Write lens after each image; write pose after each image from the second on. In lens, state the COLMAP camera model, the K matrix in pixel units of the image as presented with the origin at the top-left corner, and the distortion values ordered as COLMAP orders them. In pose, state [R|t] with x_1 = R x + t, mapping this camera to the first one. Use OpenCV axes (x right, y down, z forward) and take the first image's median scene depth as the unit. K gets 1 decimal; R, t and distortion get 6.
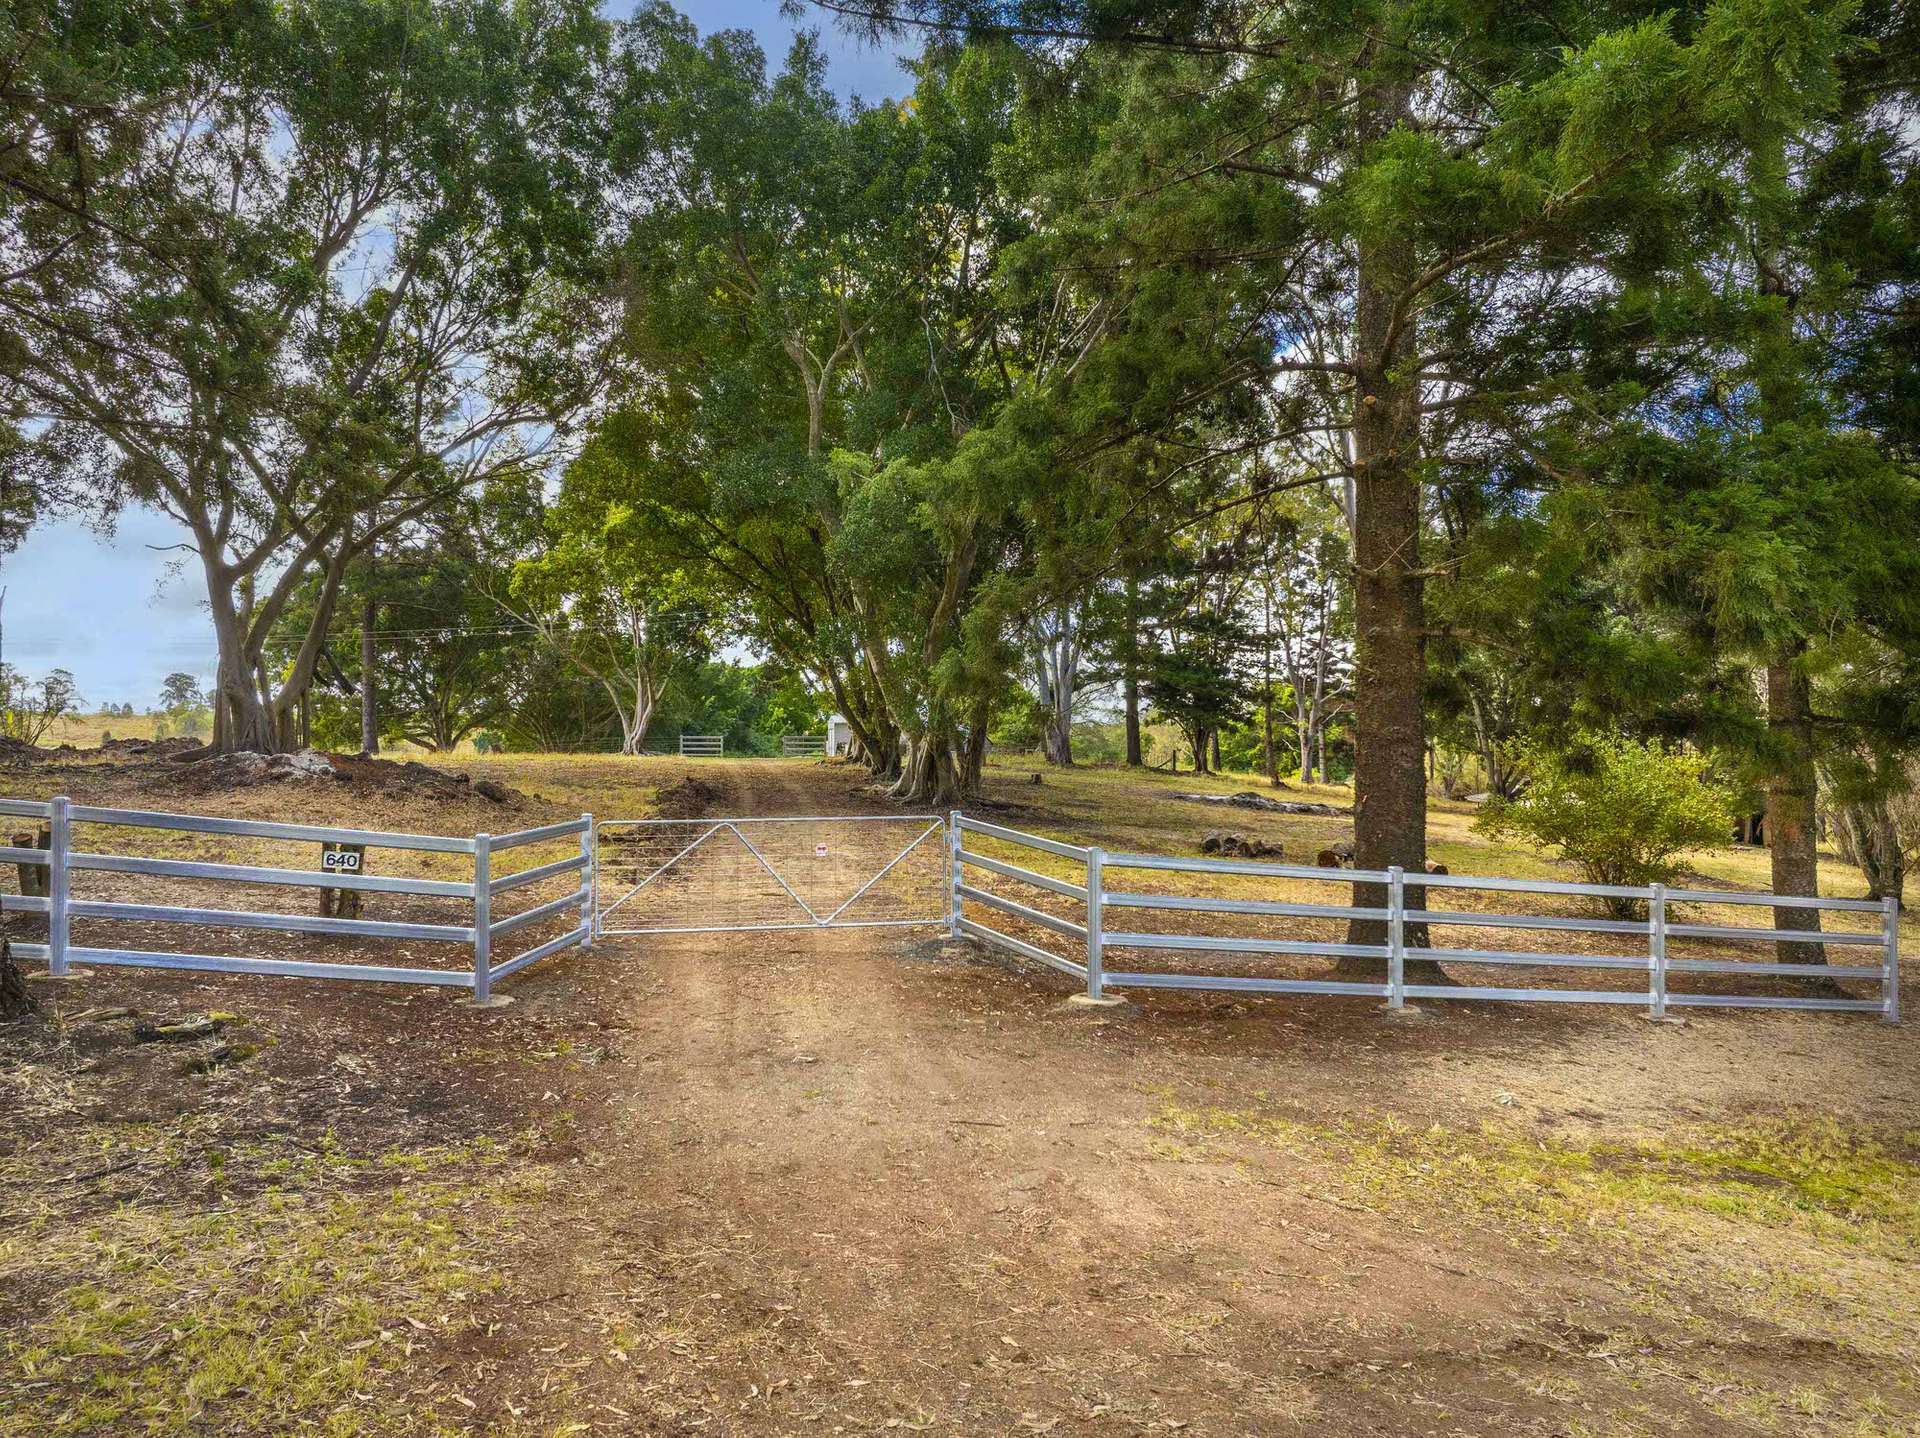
lens RADIAL K [[1356.6, 0, 963.4], [0, 1356.6, 713.7], [0, 0, 1]] dist [-0.036192, 0.003768]
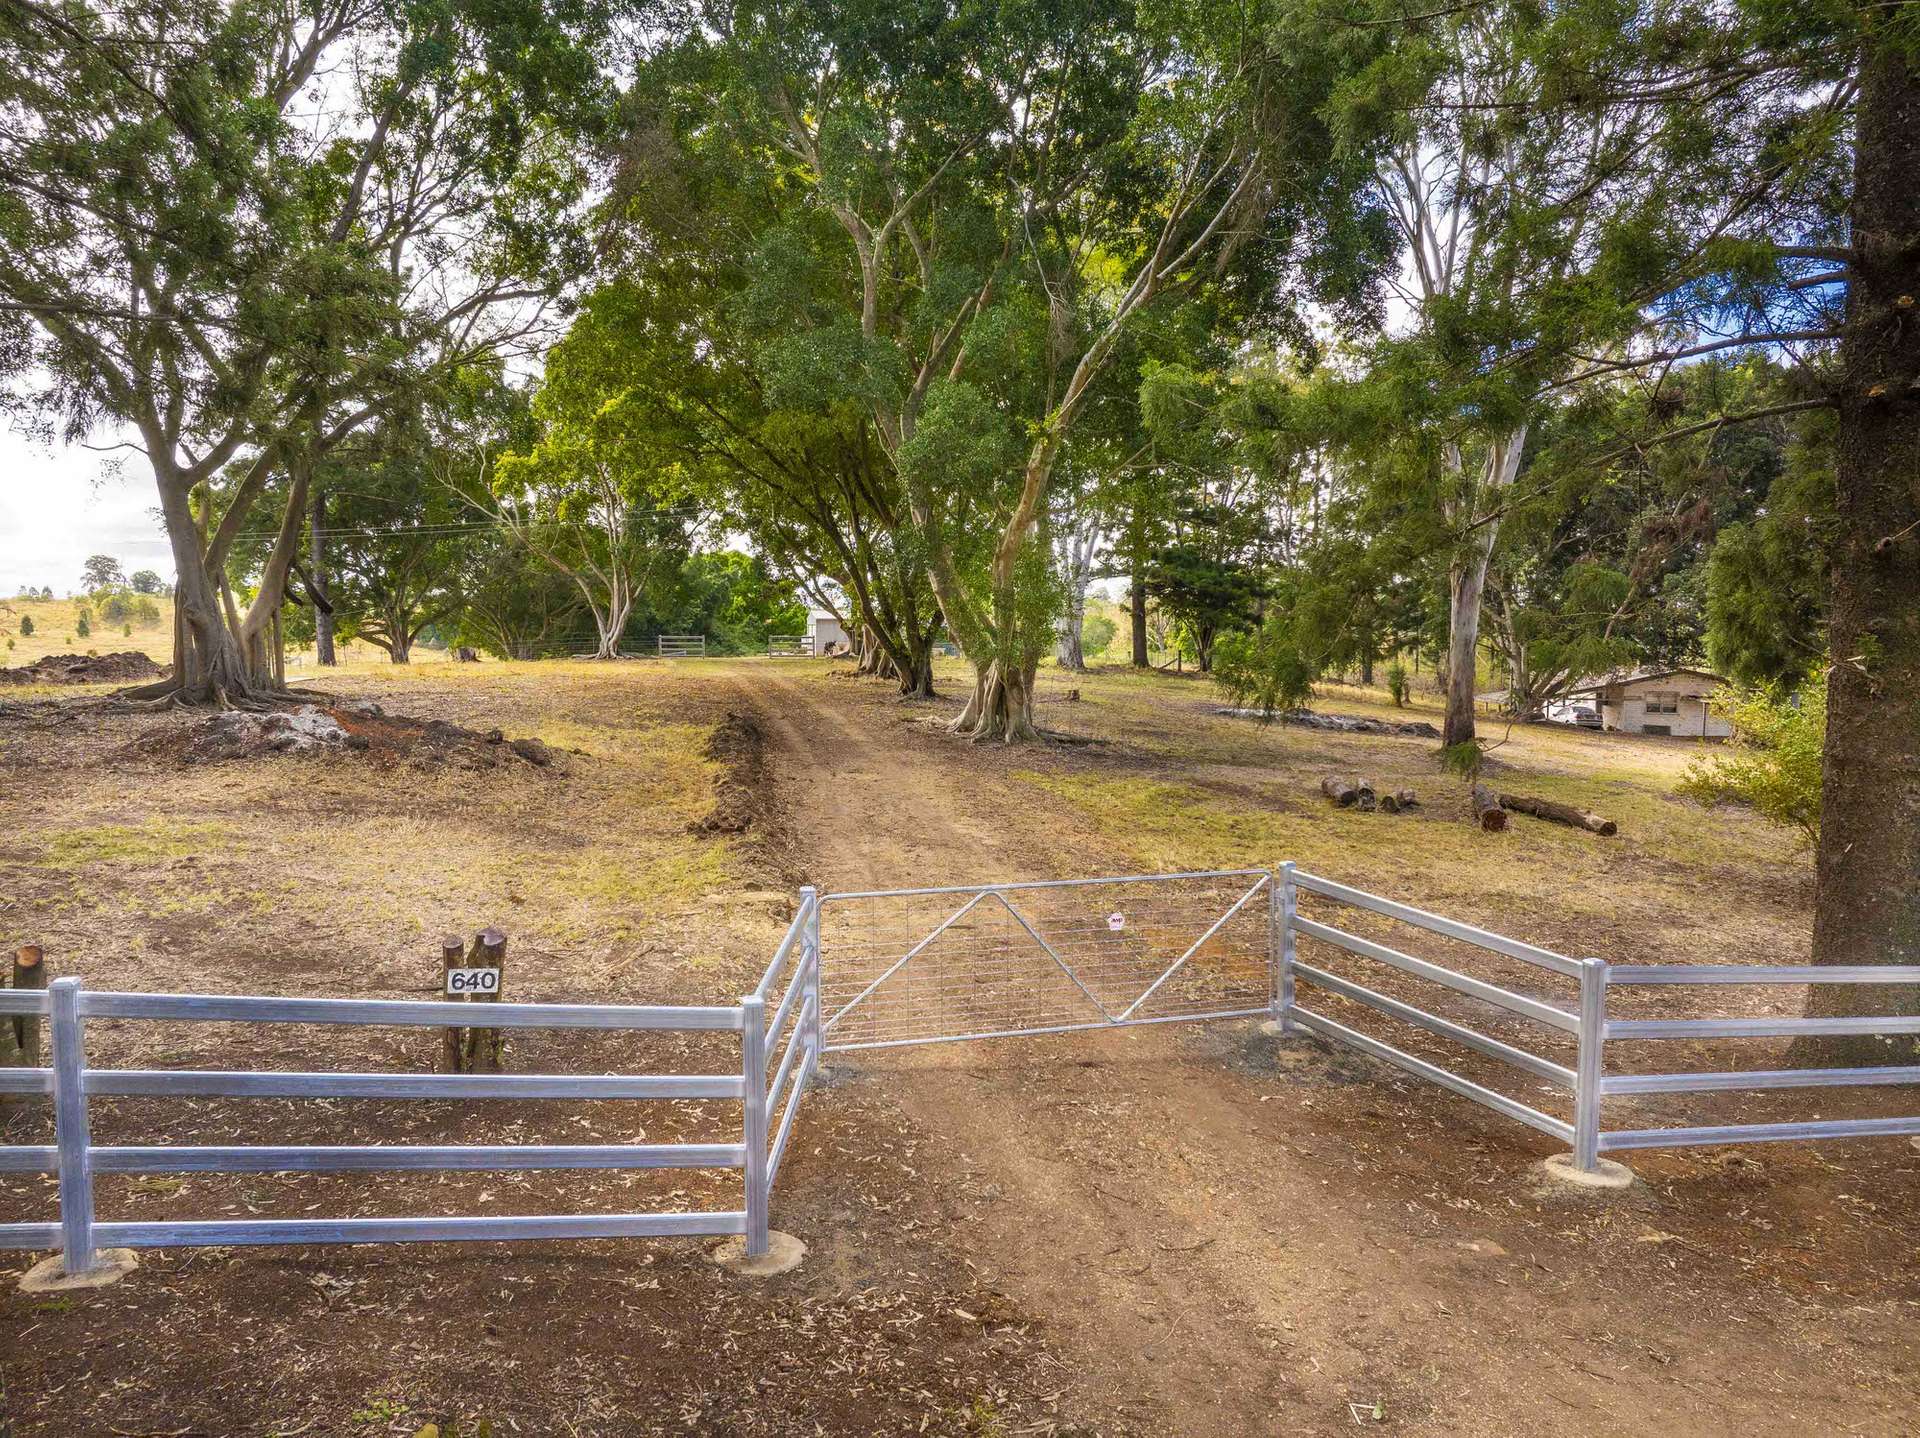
lens RADIAL K [[1365.2, 0, 965.3], [0, 1365.2, 708.8], [0, 0, 1]] dist [-0.056112, 0.041903]
pose [[0.999184, -0.003333, 0.040240, -0.062044], [-0.000028, 0.996530, 0.083239, -0.021062], [-0.040378, -0.083173, 0.995717, 0.084004]]
